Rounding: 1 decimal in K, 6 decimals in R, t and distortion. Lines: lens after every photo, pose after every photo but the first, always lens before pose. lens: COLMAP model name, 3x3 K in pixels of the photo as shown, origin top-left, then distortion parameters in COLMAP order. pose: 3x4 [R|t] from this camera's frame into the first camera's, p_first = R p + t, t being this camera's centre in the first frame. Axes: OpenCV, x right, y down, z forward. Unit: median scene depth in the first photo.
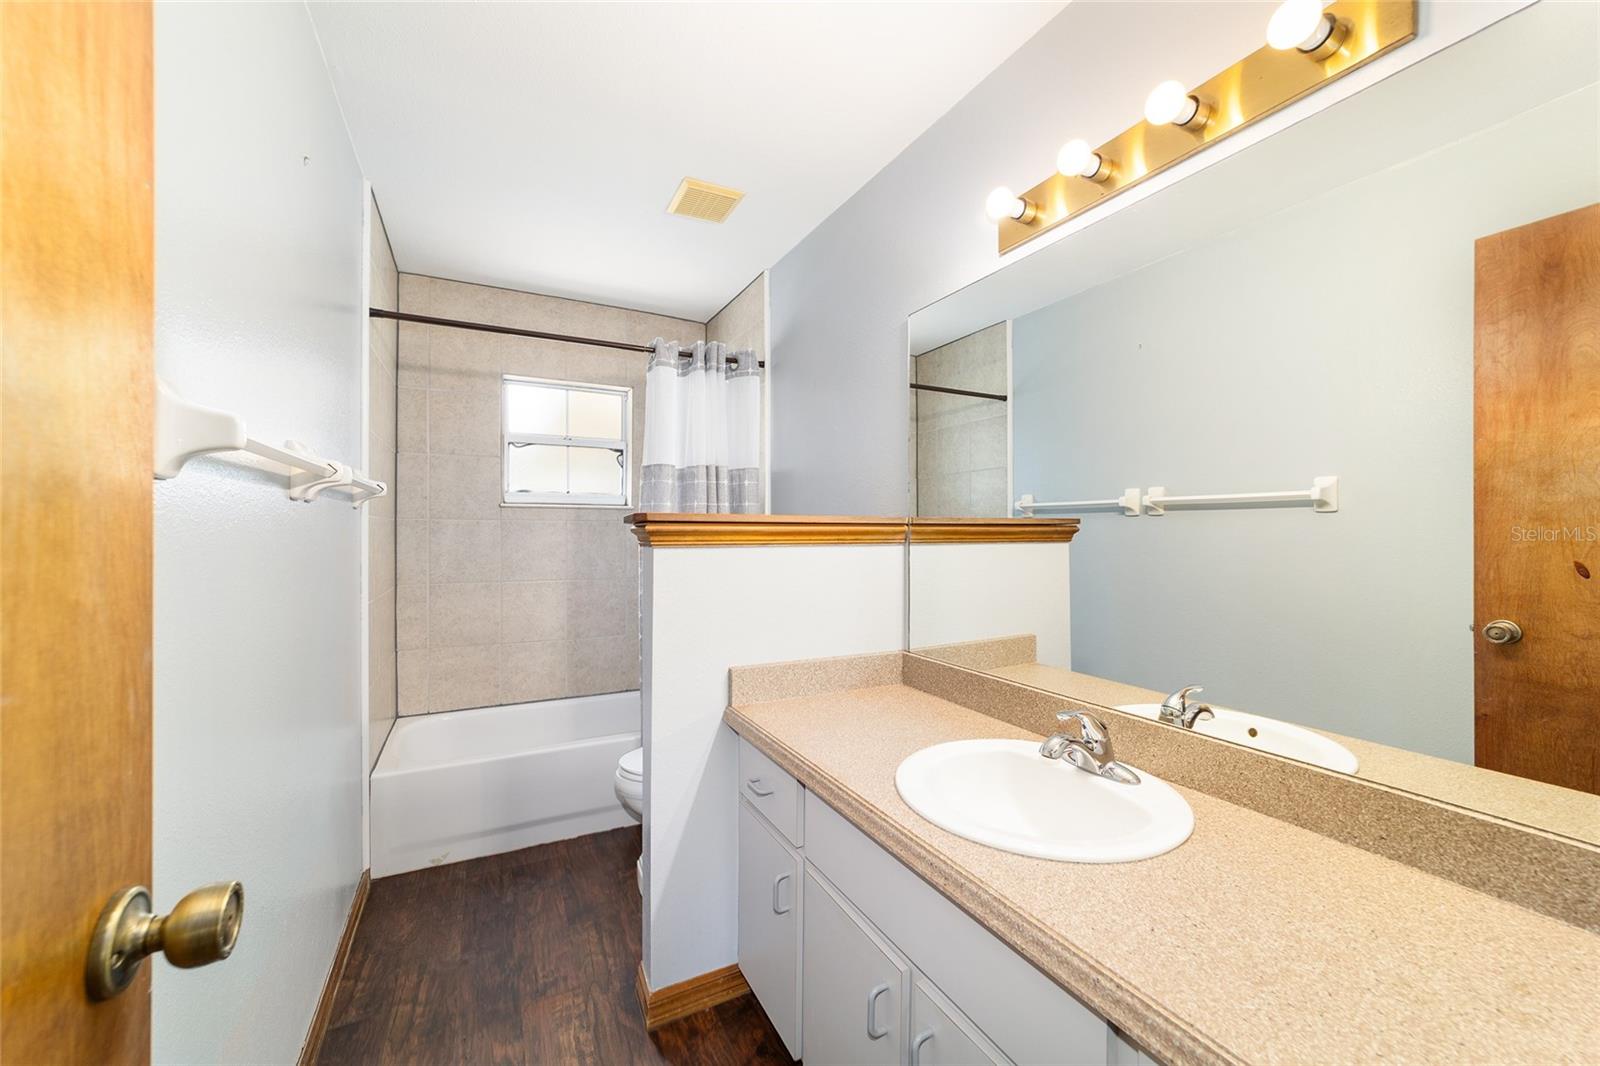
lens RADIAL K [[614.4, 0, 800.3], [0, 614.4, 534.1], [0, 0, 1]] dist [-0.017512, 0.007210]
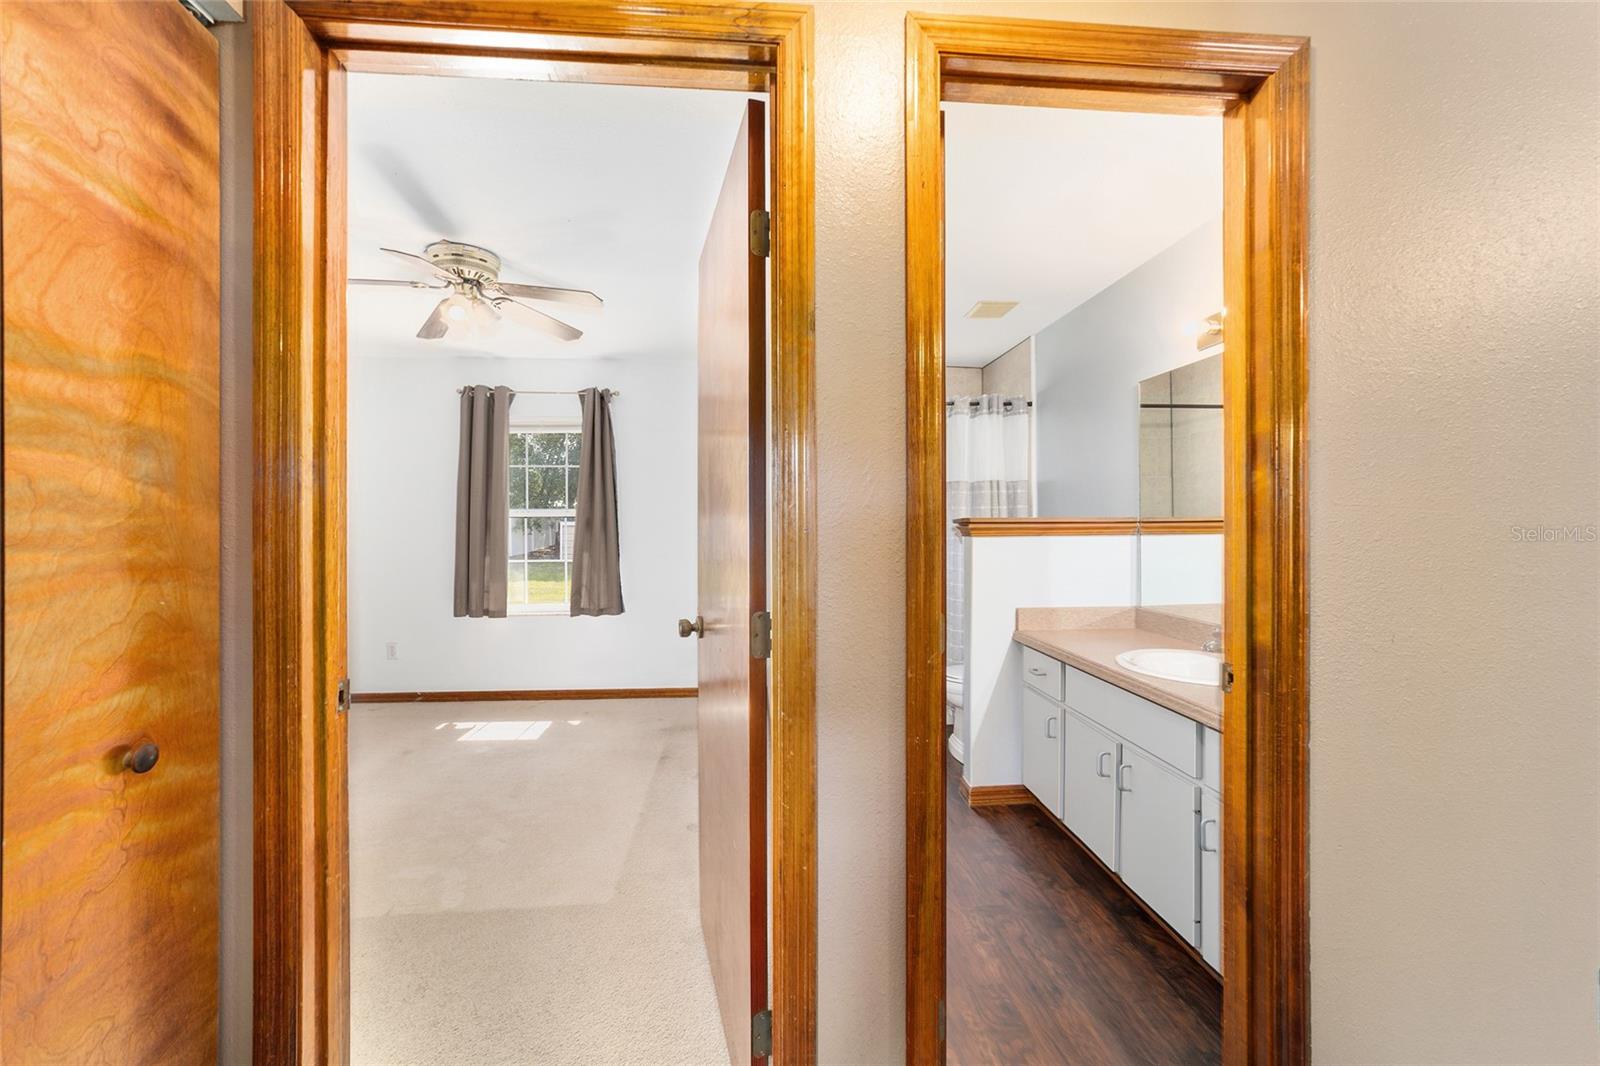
lens RADIAL K [[614.4, 0, 812.6], [0, 614.4, 529.5], [0, 0, 1]] dist [-0.017512, 0.007210]
pose [[0.927065, -0.004756, -0.374870, -0.001082], [0.006627, 0.999971, 0.003702, -0.005198], [0.374842, -0.005916, 0.927070, -0.482658]]
